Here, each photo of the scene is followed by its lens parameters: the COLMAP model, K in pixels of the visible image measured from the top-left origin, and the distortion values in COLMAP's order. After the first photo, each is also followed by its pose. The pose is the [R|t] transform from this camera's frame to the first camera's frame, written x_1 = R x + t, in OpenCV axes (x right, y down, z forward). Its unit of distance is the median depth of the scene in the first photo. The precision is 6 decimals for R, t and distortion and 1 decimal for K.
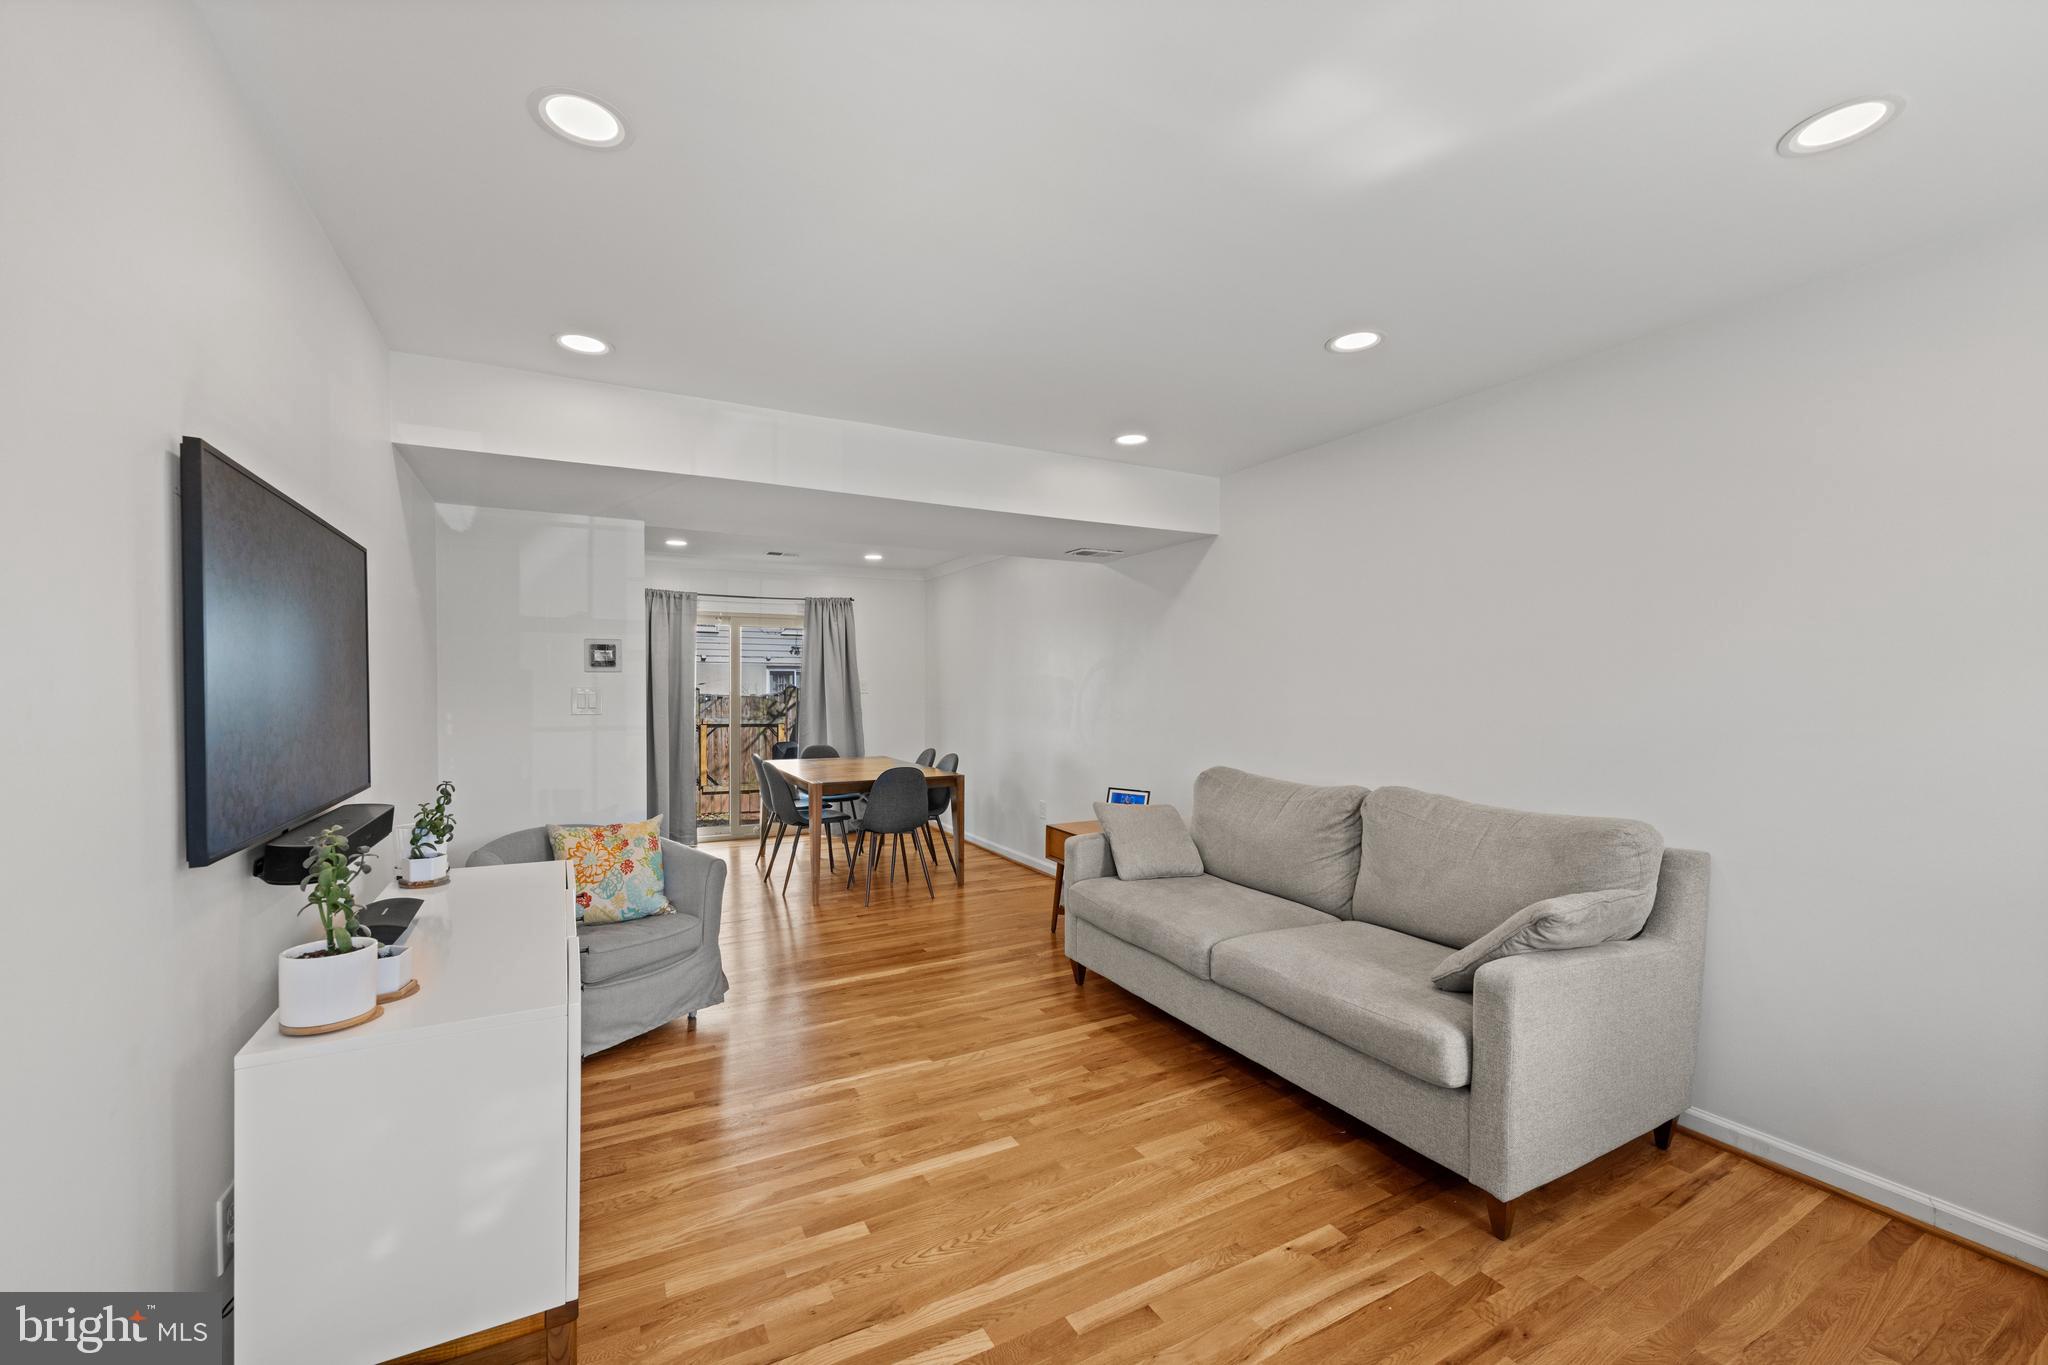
lens RADIAL K [[818.6, 0, 1022.8], [0, 818.6, 683.4], [0, 0, 1]] dist [-0.002085, -0.000538]
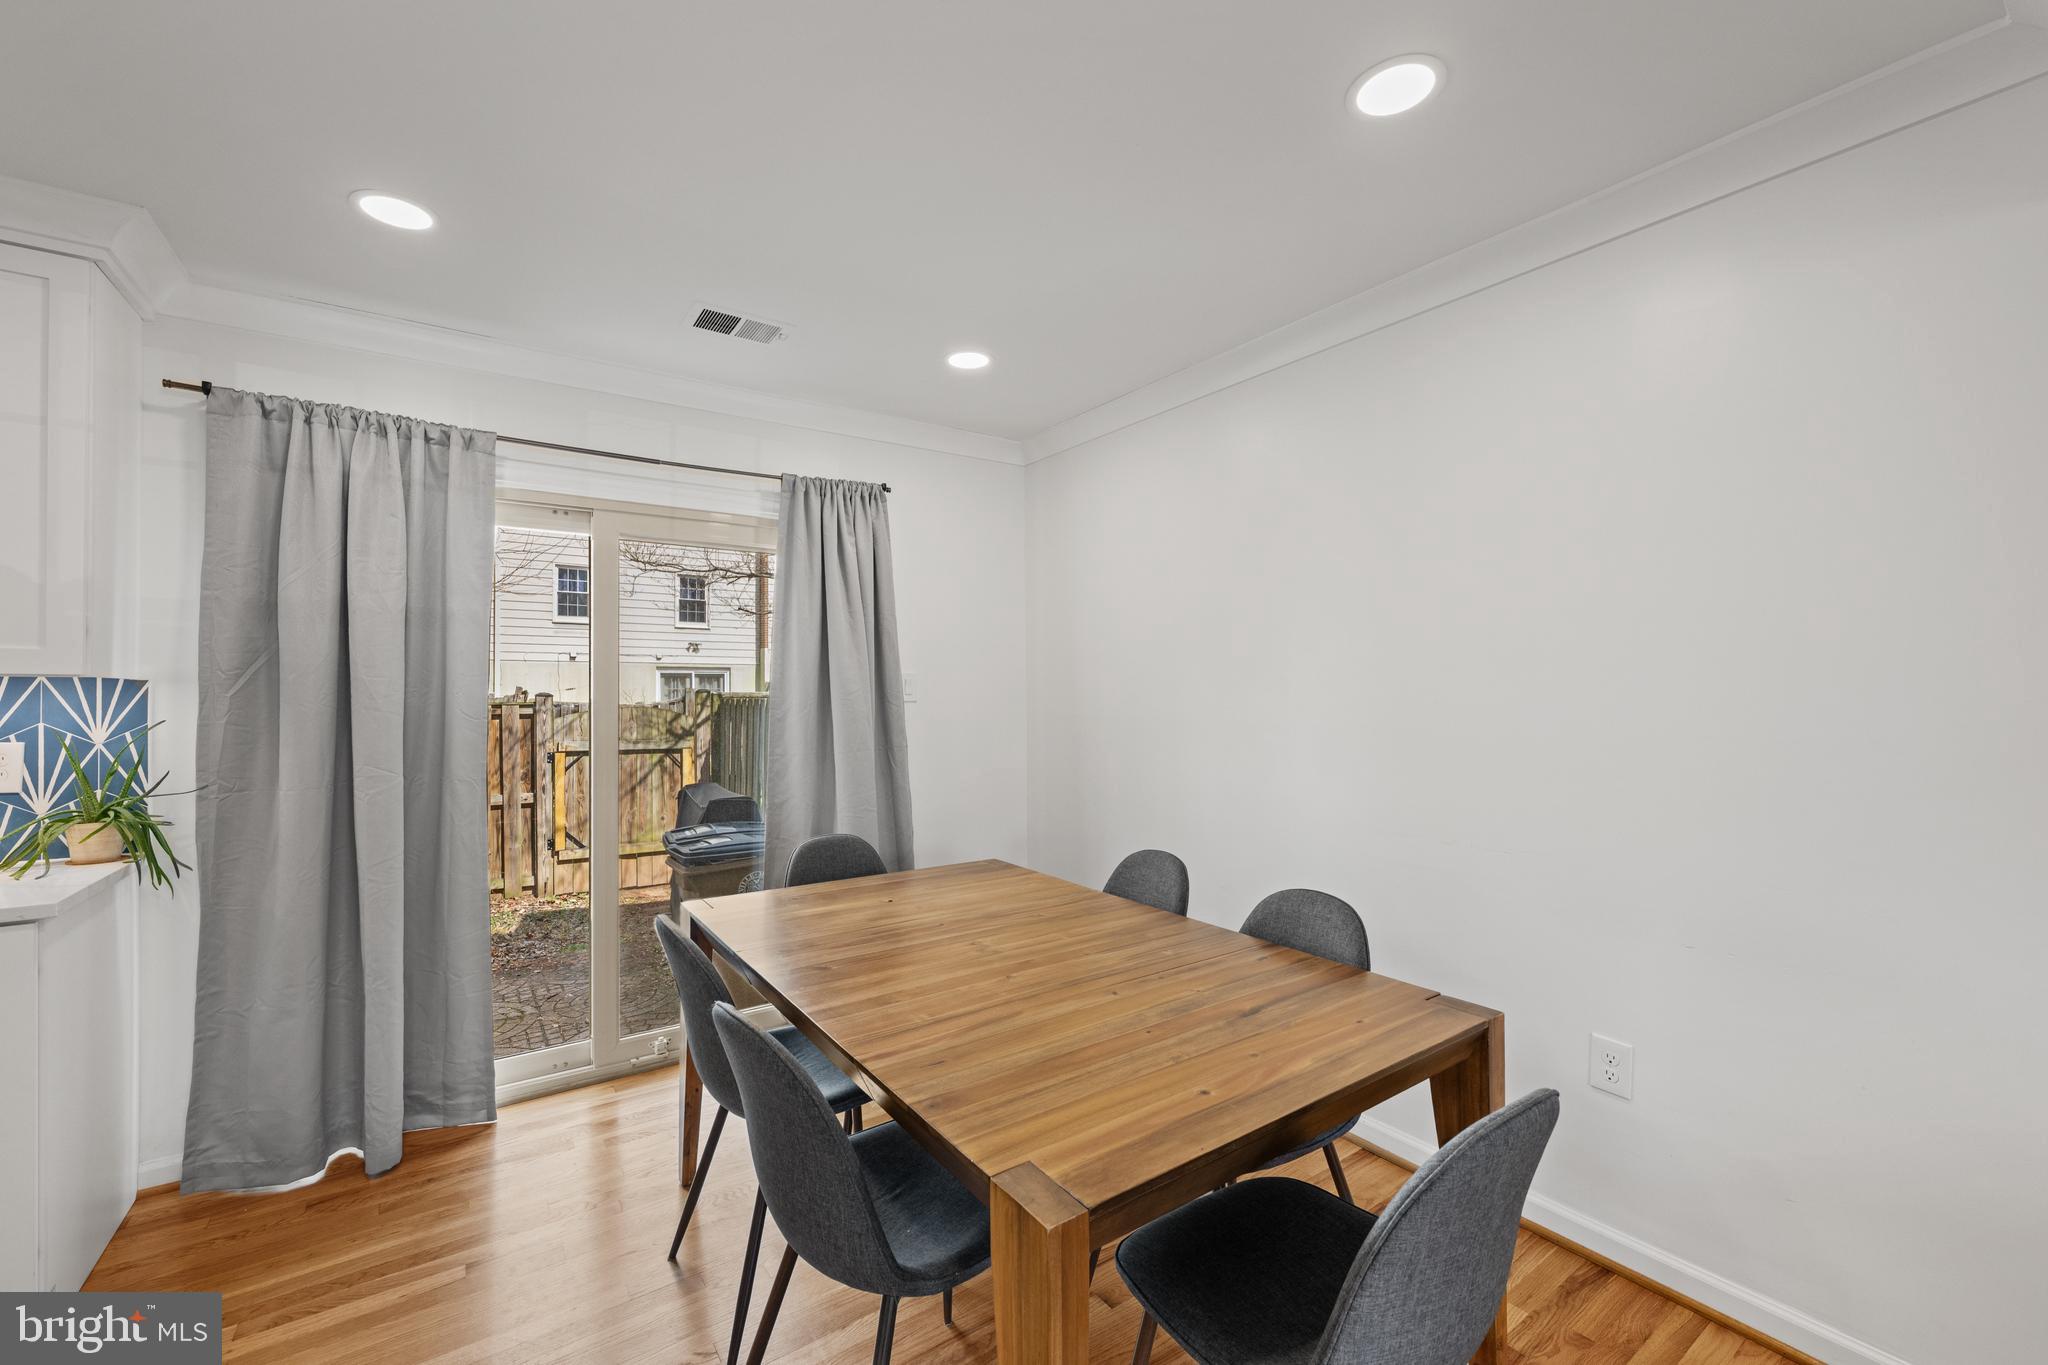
lens RADIAL K [[818.6, 0, 1021.0], [0, 818.6, 689.9], [0, 0, 1]] dist [-0.002085, -0.000538]
pose [[0.992725, -0.002708, 0.120376, -0.116598], [0.002566, 0.999996, 0.001336, 0.003147], [-0.120379, -0.001017, 0.992727, 0.340271]]
